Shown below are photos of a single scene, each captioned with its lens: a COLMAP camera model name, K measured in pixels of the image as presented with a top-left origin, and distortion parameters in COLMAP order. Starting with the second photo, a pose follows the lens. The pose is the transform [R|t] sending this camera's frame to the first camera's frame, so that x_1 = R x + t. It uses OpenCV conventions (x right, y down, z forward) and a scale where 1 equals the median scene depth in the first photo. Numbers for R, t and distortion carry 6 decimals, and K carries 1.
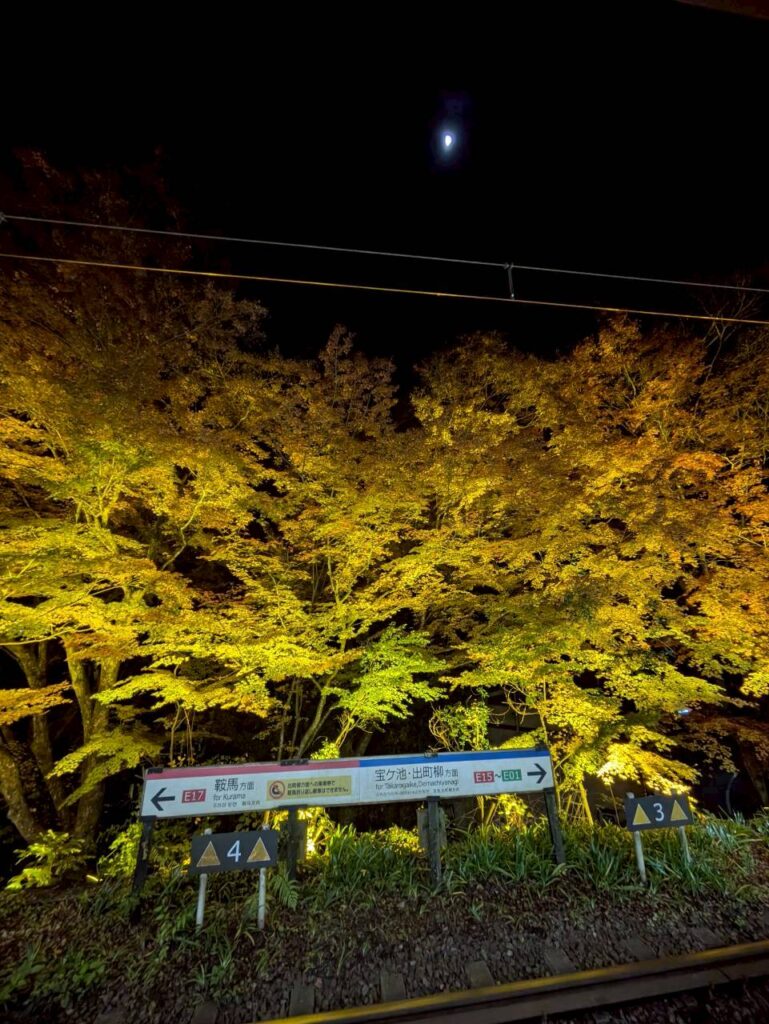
lens RADIAL K [[402.5, 0, 384.5], [0, 402.5, 512.0], [0, 0, 1]] dist [0.001256, 0.000050]
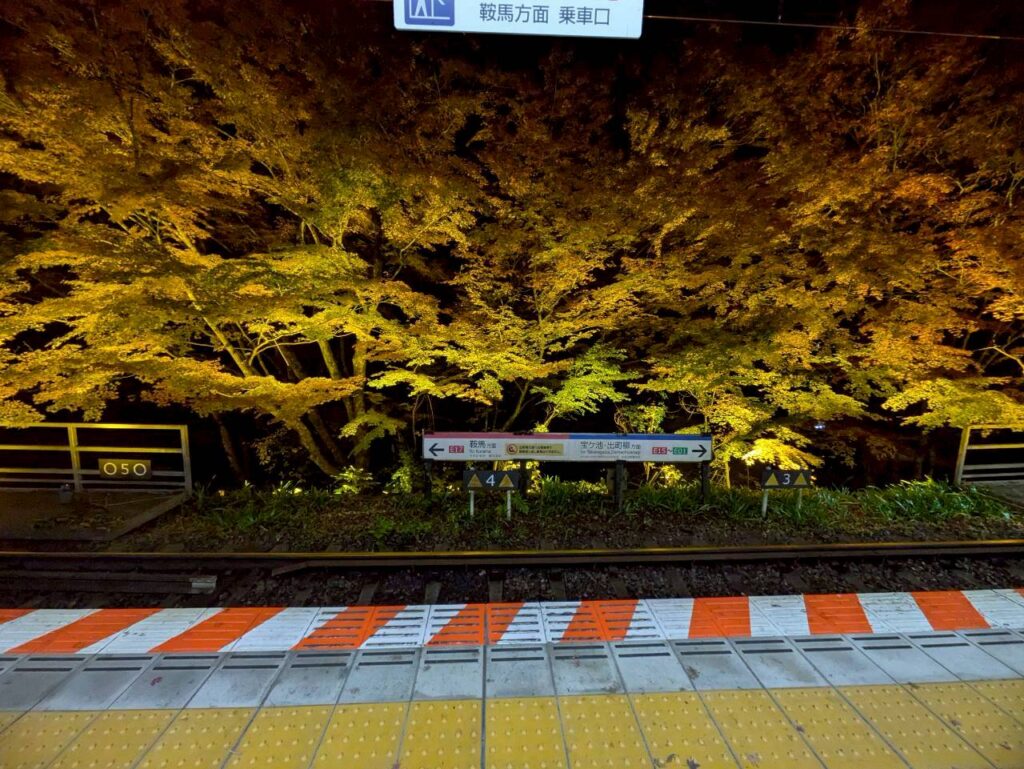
lens RADIAL K [[393.8, 0, 512.0], [0, 393.8, 384.5], [0, 0, 1]] dist [-0.002752, -0.000300]
pose [[0.995885, 0.047165, -0.077389, -0.125582], [-0.014523, 0.925929, 0.377418, -0.040114], [0.089458, -0.374741, 0.922804, -0.154898]]
